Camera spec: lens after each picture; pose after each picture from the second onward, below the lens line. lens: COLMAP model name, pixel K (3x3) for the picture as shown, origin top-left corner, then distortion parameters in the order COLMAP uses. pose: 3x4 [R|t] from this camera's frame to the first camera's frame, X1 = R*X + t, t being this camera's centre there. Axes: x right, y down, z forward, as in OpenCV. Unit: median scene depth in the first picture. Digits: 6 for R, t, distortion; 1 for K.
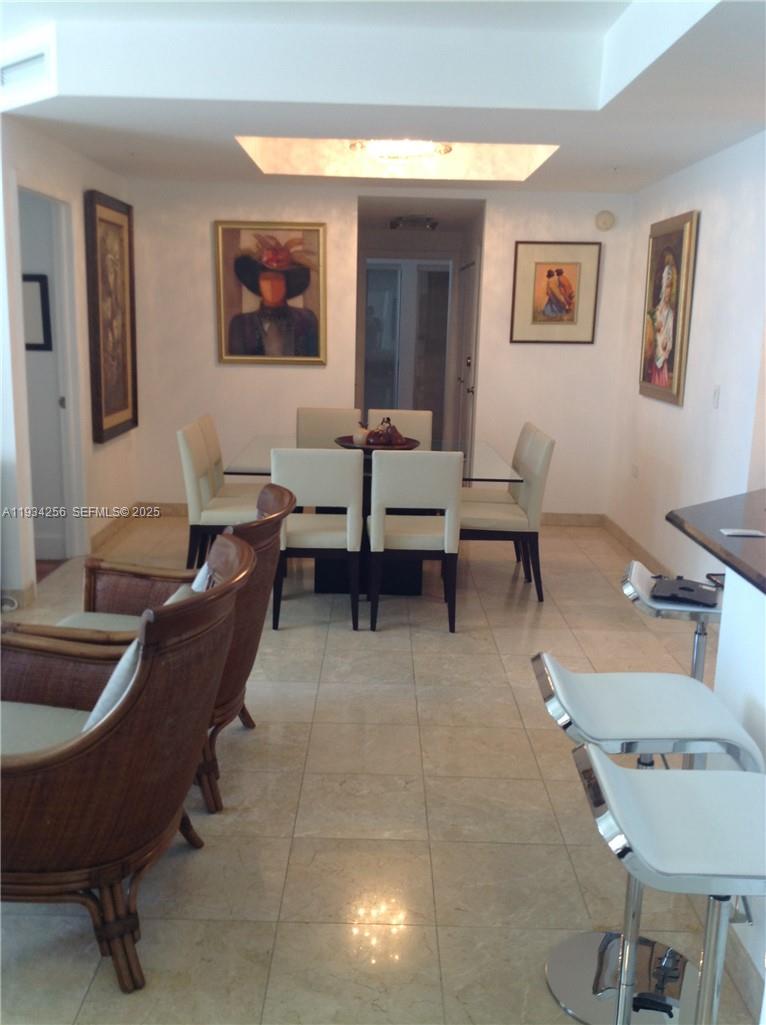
lens RADIAL K [[963.6, 0, 382.2], [0, 963.6, 525.5], [0, 0, 1]] dist [0.145762, -0.339947]
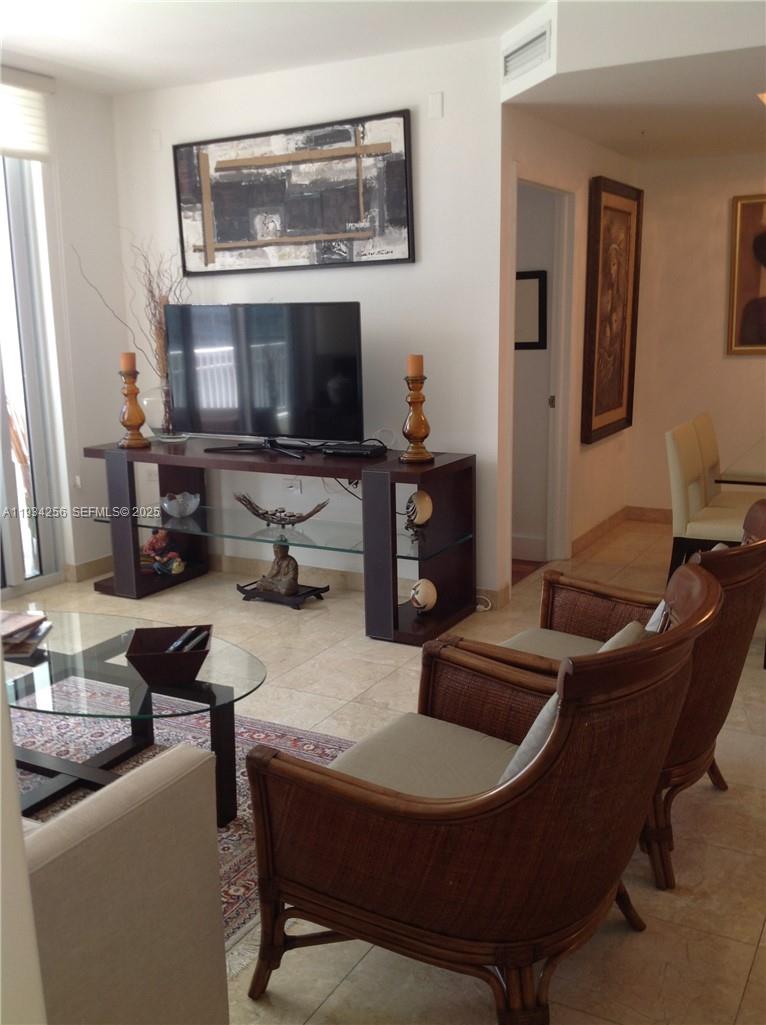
lens RADIAL K [[963.6, 0, 382.2], [0, 963.6, 525.5], [0, 0, 1]] dist [0.145762, -0.339947]
pose [[0.870543, 0.061292, -0.488260, 0.005407], [-0.059757, 0.998037, 0.018741, -0.011844], [0.488451, 0.012862, 0.872497, 0.083687]]
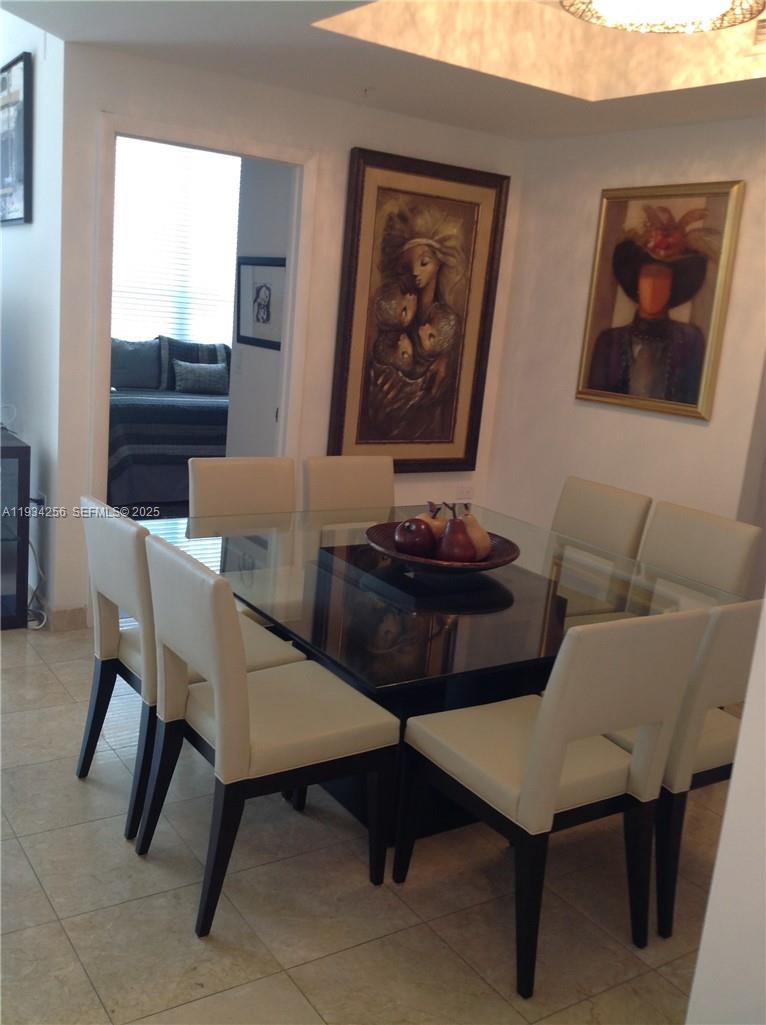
lens RADIAL K [[963.6, 0, 382.2], [0, 963.6, 525.5], [0, 0, 1]] dist [0.145762, -0.339947]
pose [[0.557463, 0.209162, -0.803422, 0.439460], [-0.249153, 0.965284, 0.078424, -0.138168], [0.791933, 0.156457, 0.590223, 0.686613]]
